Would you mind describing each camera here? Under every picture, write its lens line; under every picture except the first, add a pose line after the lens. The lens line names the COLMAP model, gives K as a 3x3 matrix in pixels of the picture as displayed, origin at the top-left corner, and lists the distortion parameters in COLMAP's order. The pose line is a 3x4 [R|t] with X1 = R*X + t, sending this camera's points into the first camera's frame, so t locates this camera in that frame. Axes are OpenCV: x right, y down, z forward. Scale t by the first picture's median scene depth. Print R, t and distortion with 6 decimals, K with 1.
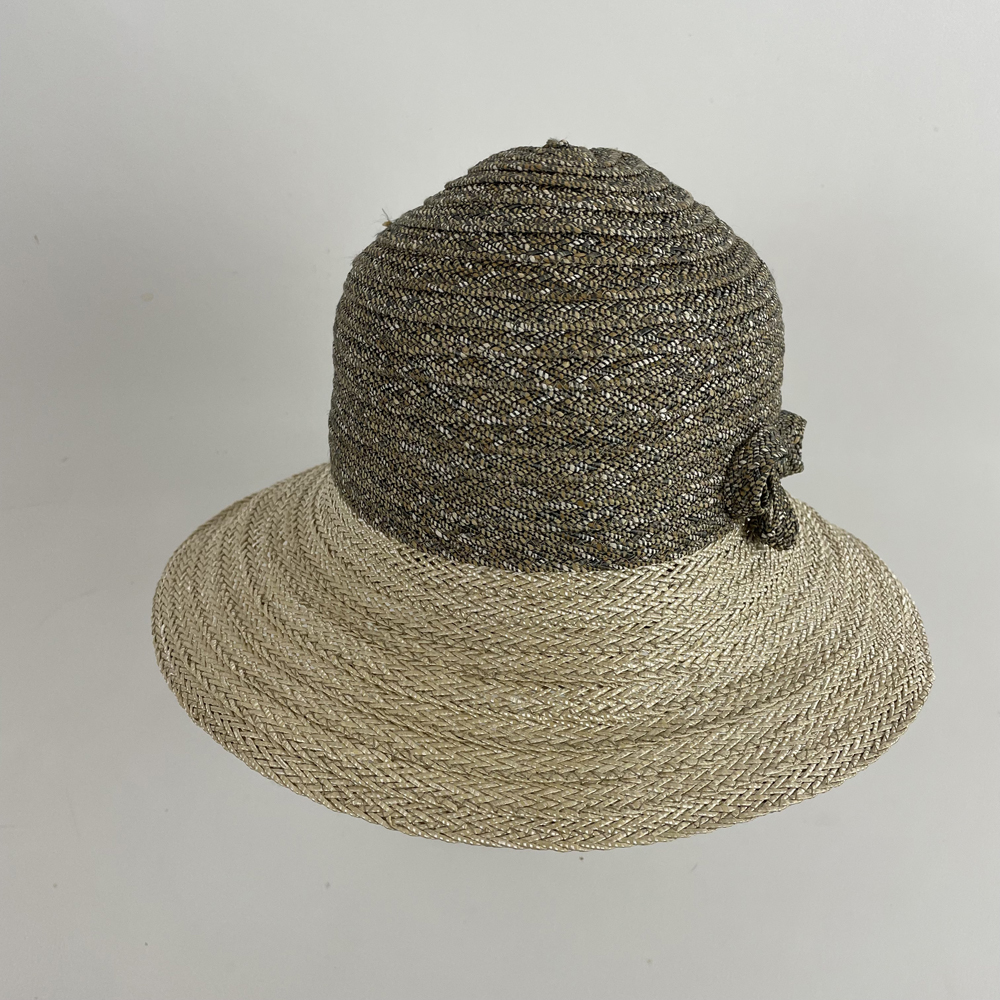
lens RADIAL K [[1008.6, 0, 500.0], [0, 1008.6, 500.0], [0, 0, 1]] dist [0.127997, -0.257008]
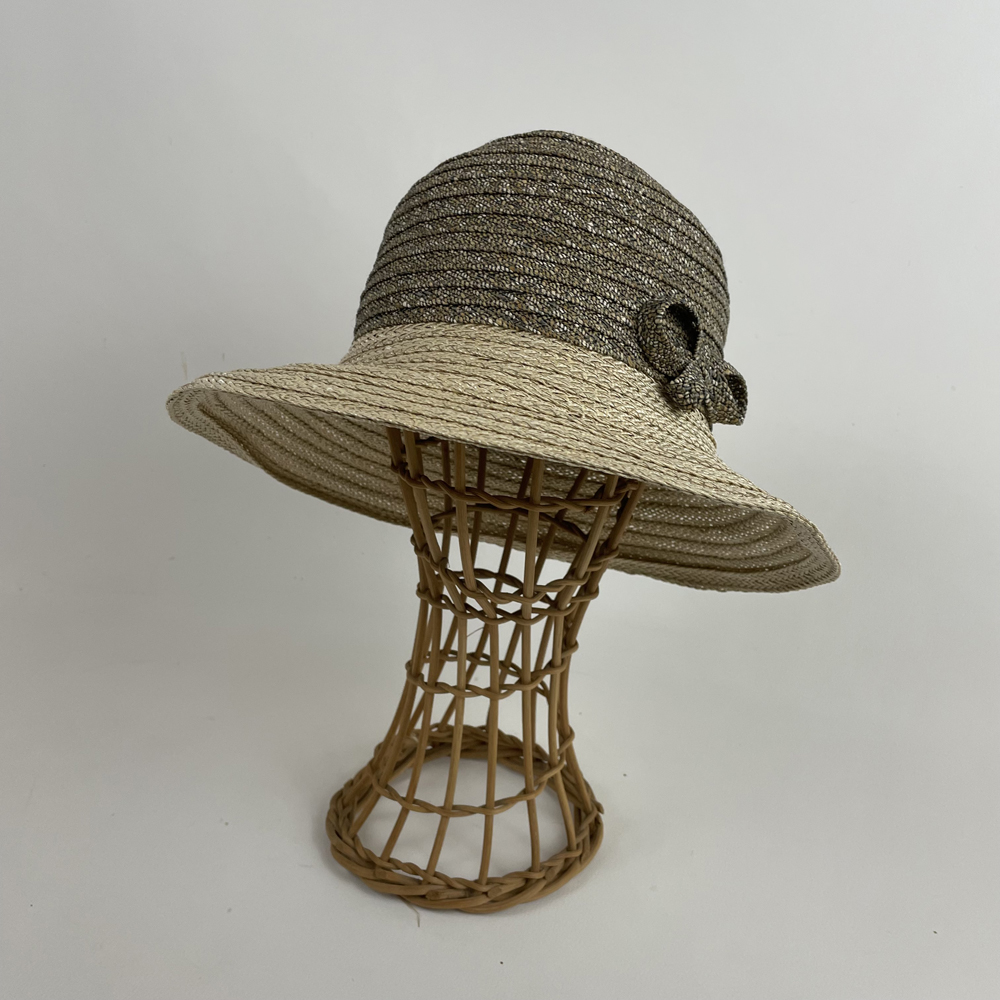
lens RADIAL K [[1004.4, 0, 491.8], [0, 1004.4, 501.7], [0, 0, 1]] dist [0.131130, -0.255700]
pose [[0.959924, 0.163619, -0.227540, 0.395562], [-0.260559, 0.820045, -0.509543, 0.905125], [0.103222, 0.548411, 0.829814, 0.099415]]
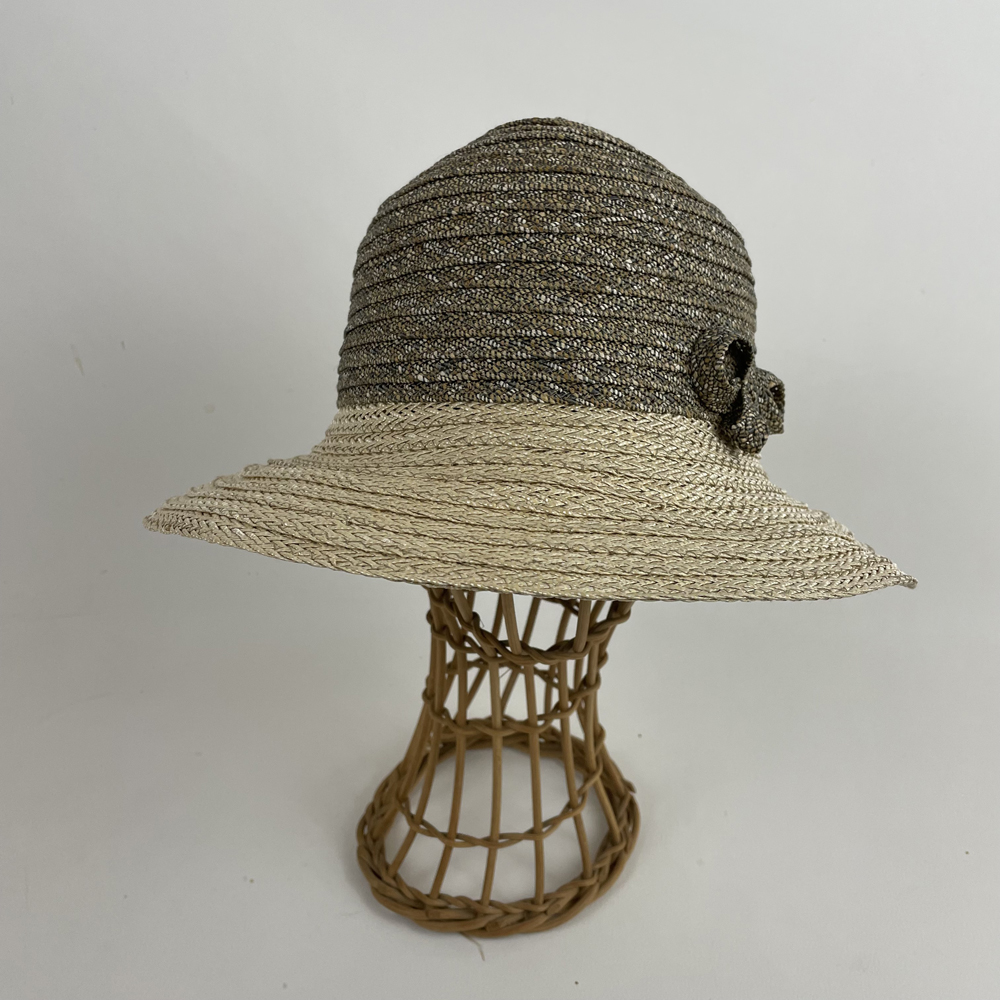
lens RADIAL K [[1008.6, 0, 500.0], [0, 1008.6, 500.0], [0, 0, 1]] dist [0.127997, -0.257008]
pose [[0.995972, 0.048729, -0.075262, 0.117462], [-0.073905, 0.921446, -0.381412, 0.589717], [0.050763, 0.385438, 0.921336, 0.066720]]
